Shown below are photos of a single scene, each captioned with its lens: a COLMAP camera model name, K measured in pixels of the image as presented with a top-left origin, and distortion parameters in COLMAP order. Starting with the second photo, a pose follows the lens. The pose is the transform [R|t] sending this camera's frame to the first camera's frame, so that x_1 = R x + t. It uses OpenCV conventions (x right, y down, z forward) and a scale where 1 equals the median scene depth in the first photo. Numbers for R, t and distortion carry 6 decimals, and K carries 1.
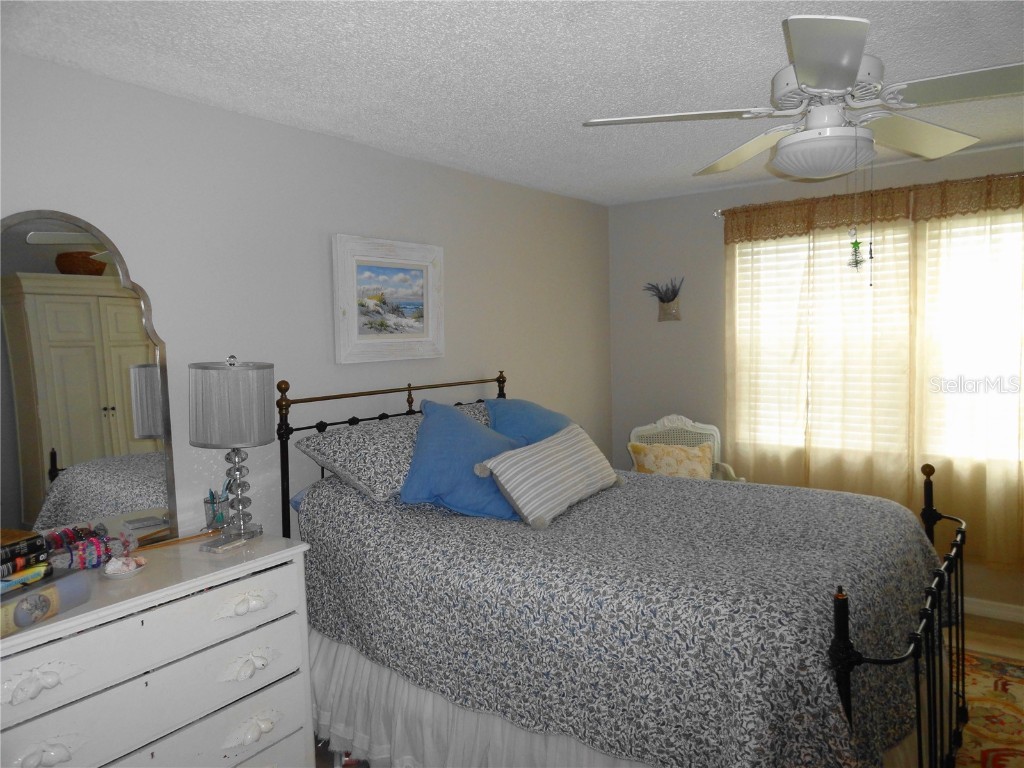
lens RADIAL K [[708.0, 0, 510.7], [0, 708.0, 379.2], [0, 0, 1]] dist [-0.000642, 0.001530]
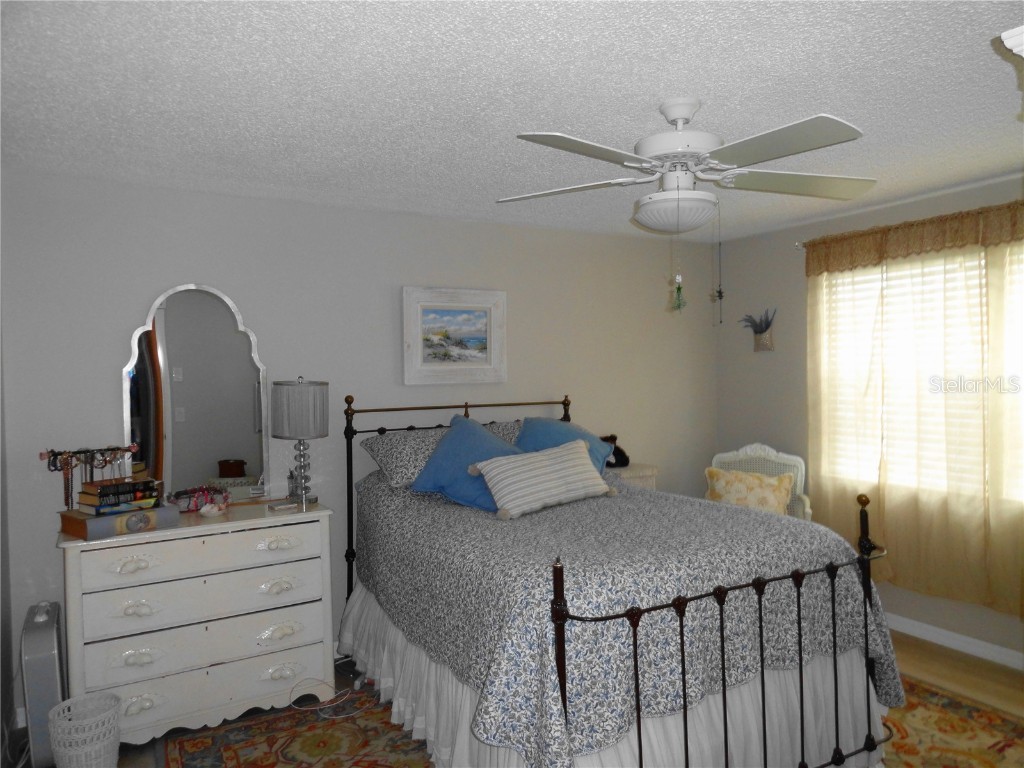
lens RADIAL K [[704.1, 0, 513.5], [0, 704.1, 388.2], [0, 0, 1]] dist [0.002828, 0.004071]
pose [[0.918968, 0.022447, -0.393692, 0.396771], [-0.034216, 0.999152, -0.022900, 0.006514], [0.392844, 0.034515, 0.918957, -0.102424]]
